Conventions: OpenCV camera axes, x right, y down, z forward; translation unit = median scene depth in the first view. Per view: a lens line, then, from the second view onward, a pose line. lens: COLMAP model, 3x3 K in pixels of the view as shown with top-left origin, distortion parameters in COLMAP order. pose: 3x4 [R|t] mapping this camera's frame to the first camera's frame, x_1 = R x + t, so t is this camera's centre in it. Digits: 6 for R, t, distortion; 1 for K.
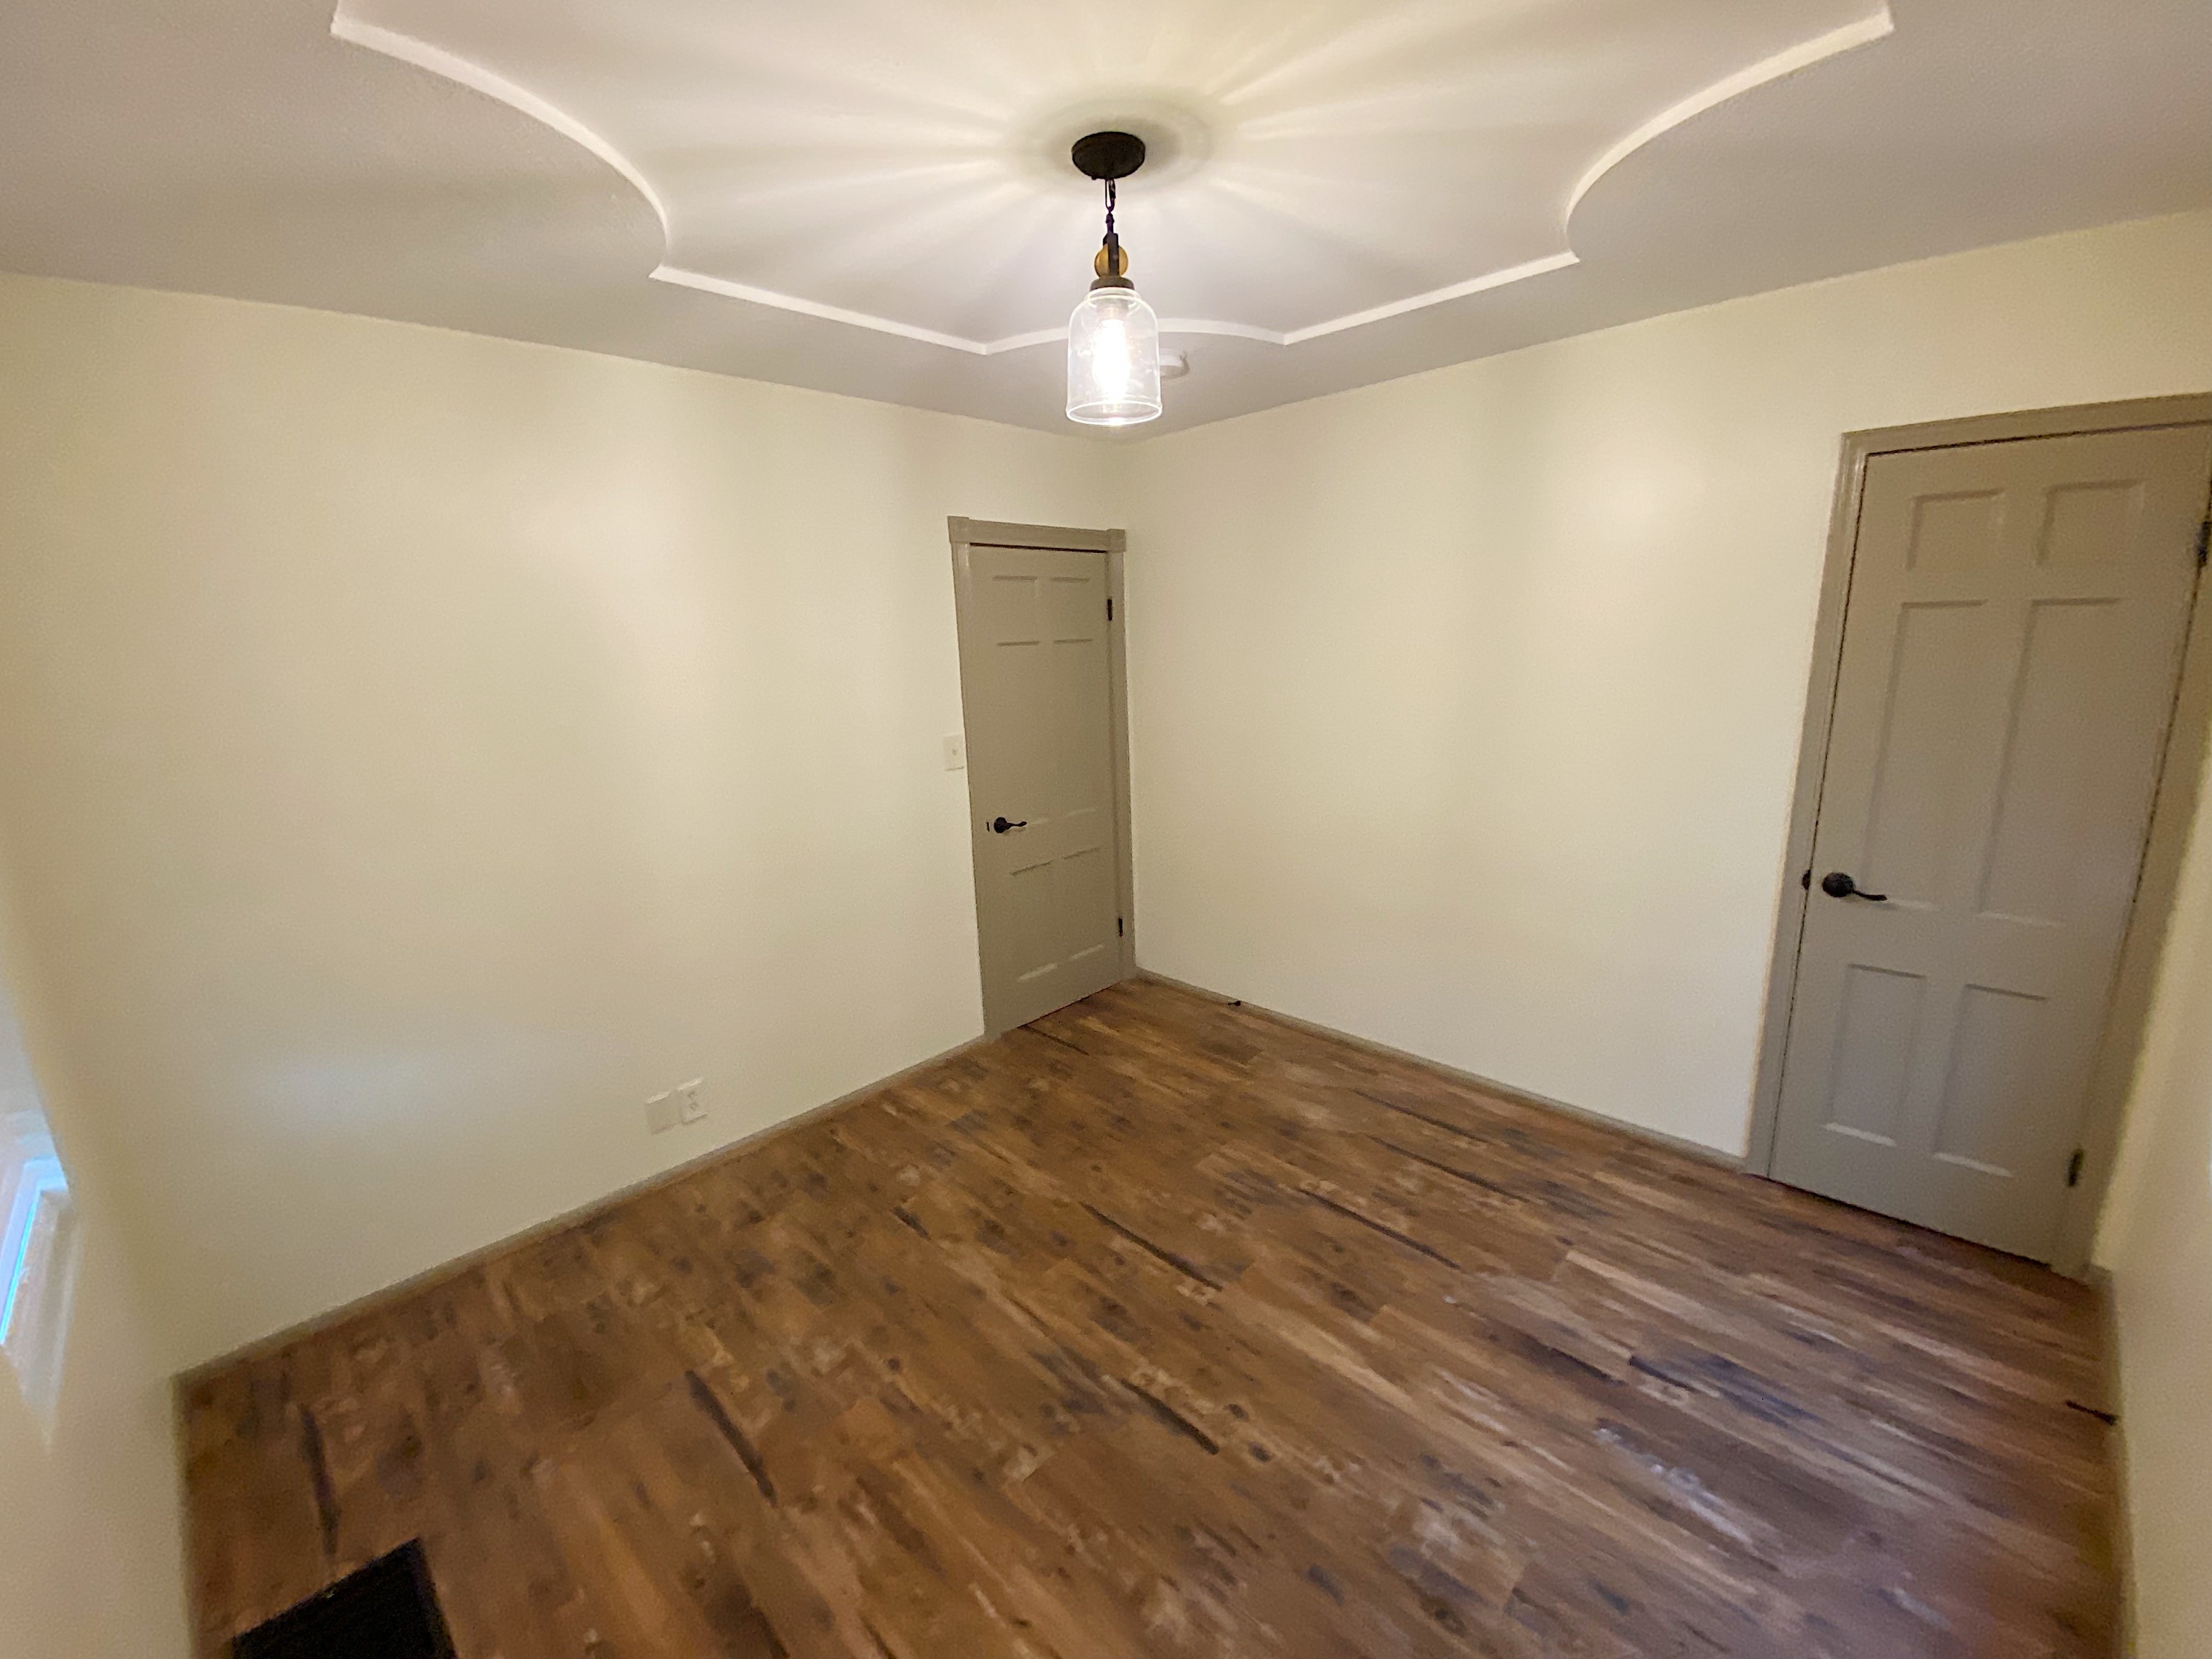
lens RADIAL K [[910.7, 0, 1096.8], [0, 910.7, 840.5], [0, 0, 1]] dist [-0.017846, -0.001285]
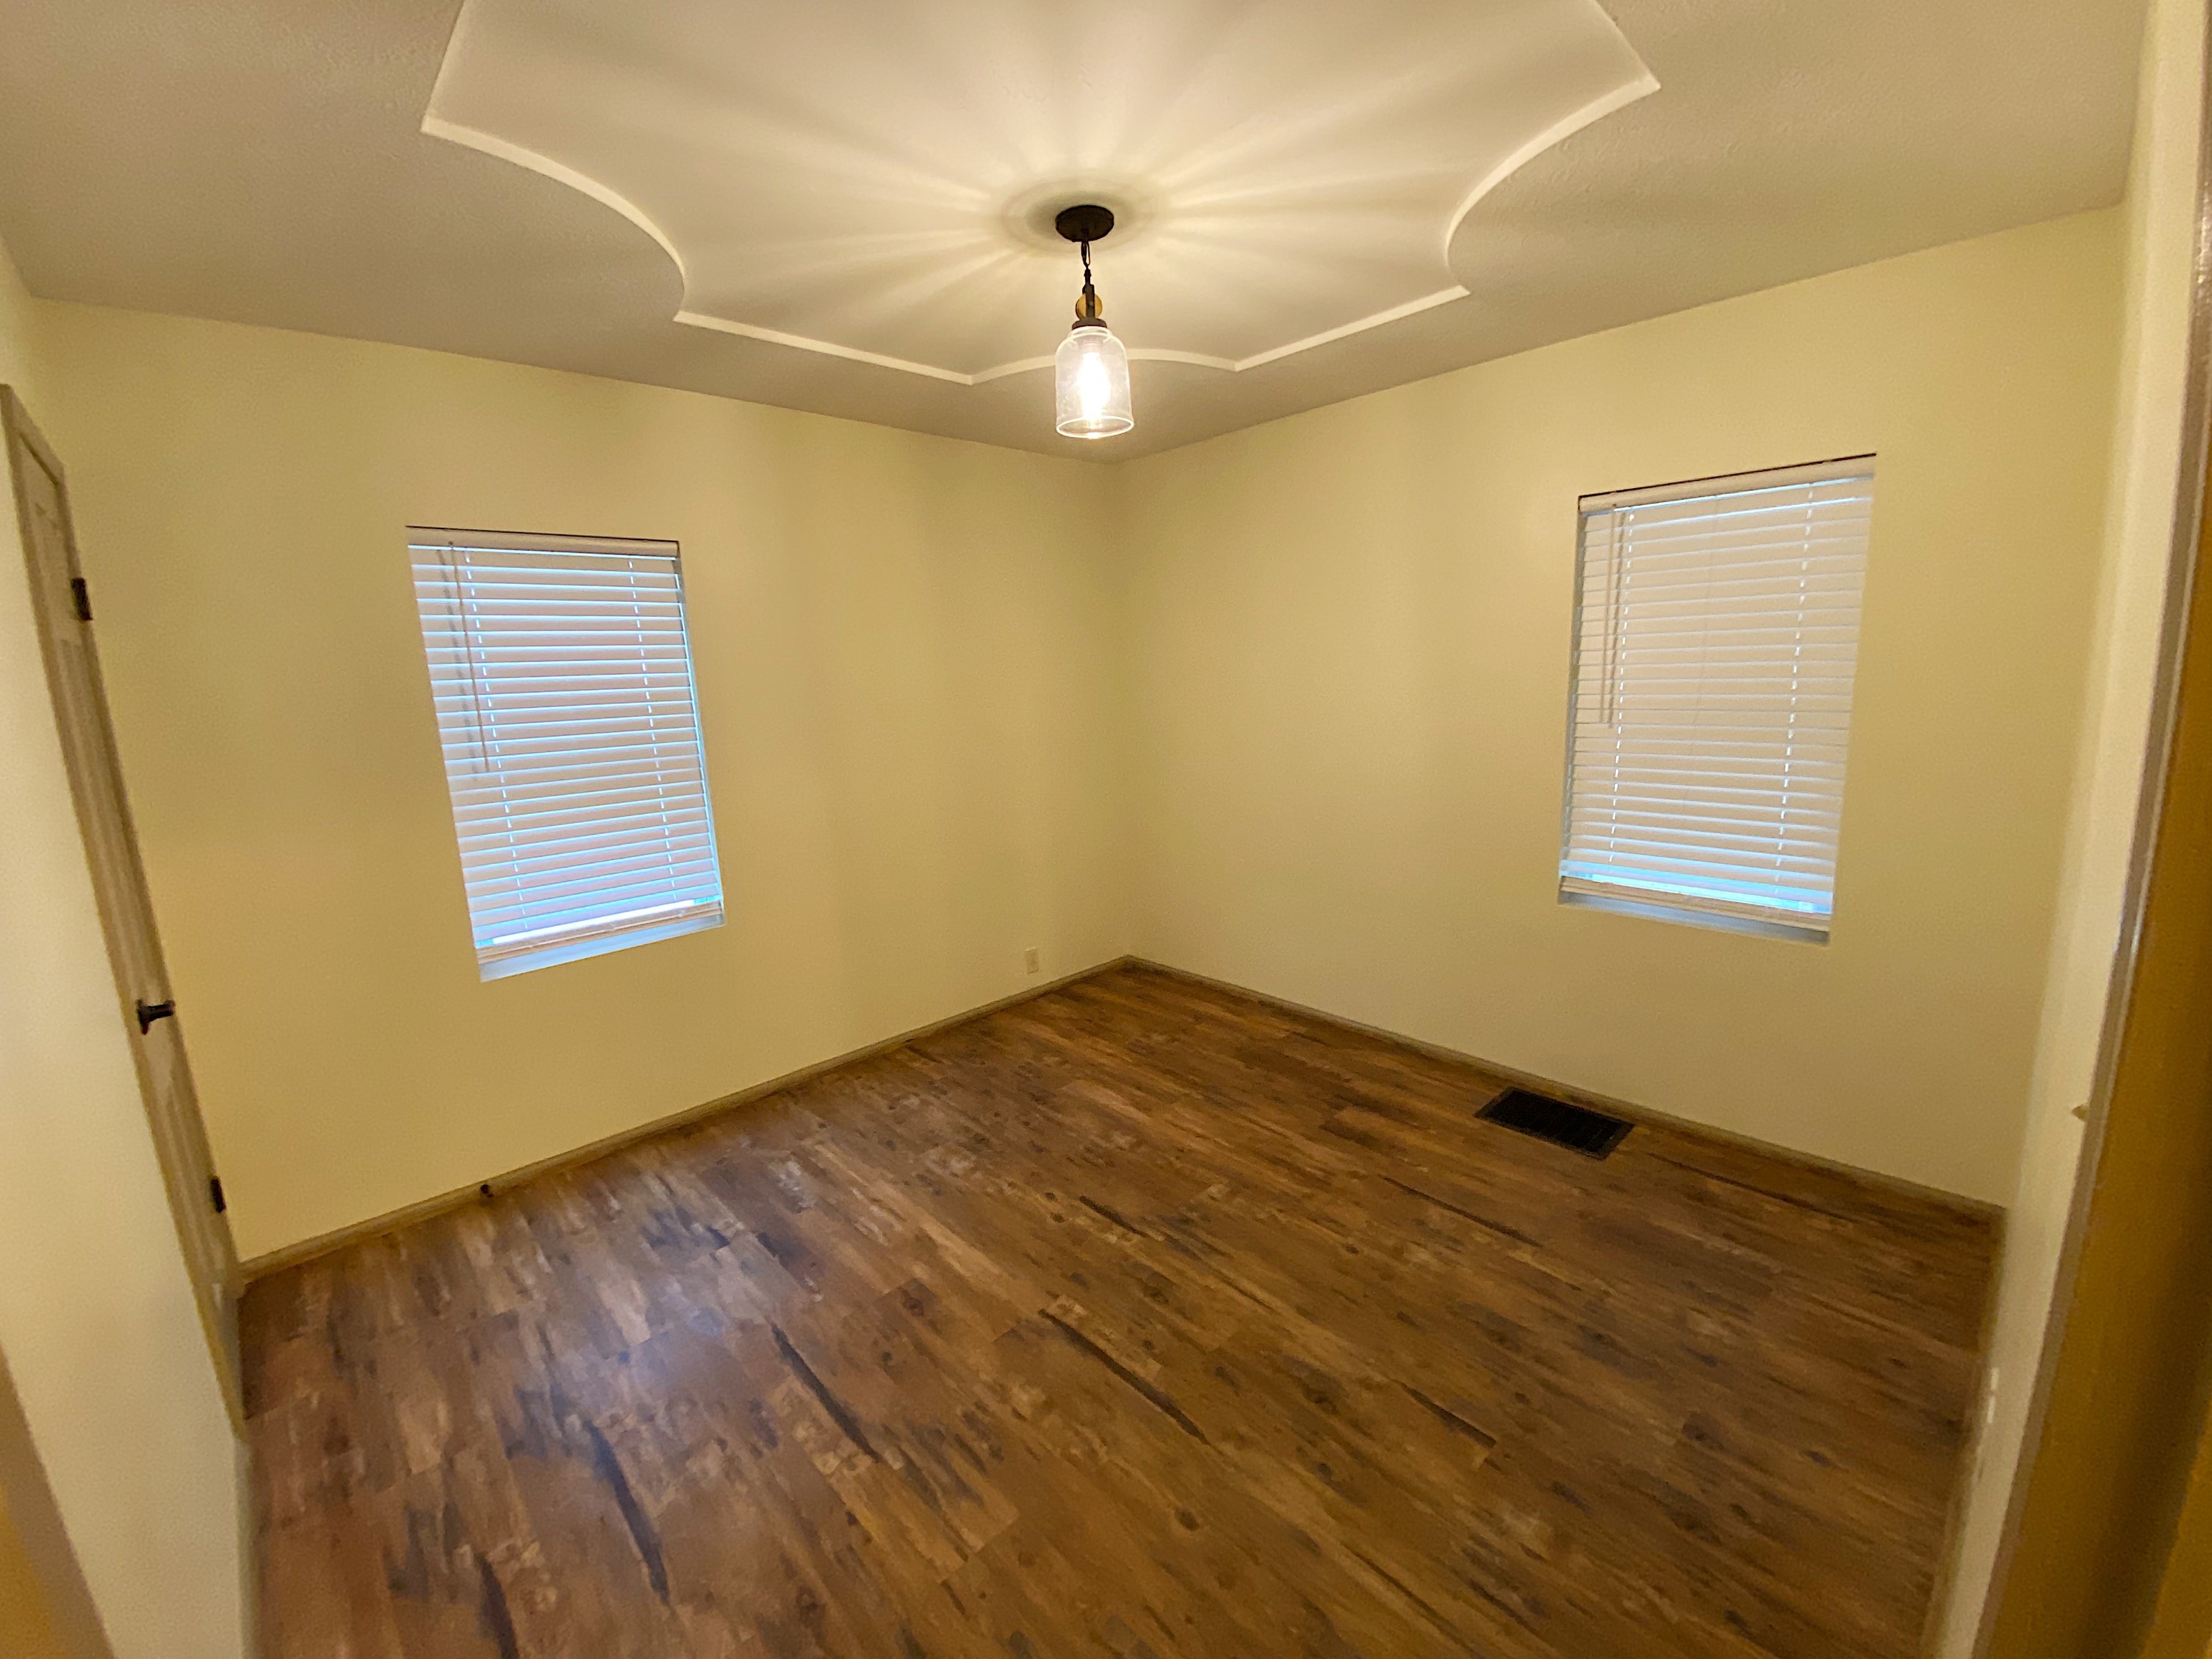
lens RADIAL K [[910.7, 0, 1103.0], [0, 910.7, 825.0], [0, 0, 1]] dist [-0.017846, -0.001285]
pose [[-0.996567, 0.072813, 0.039395, -0.001128], [0.082404, 0.918203, 0.387445, -0.350013], [-0.007962, 0.389361, -0.921051, 1.795296]]
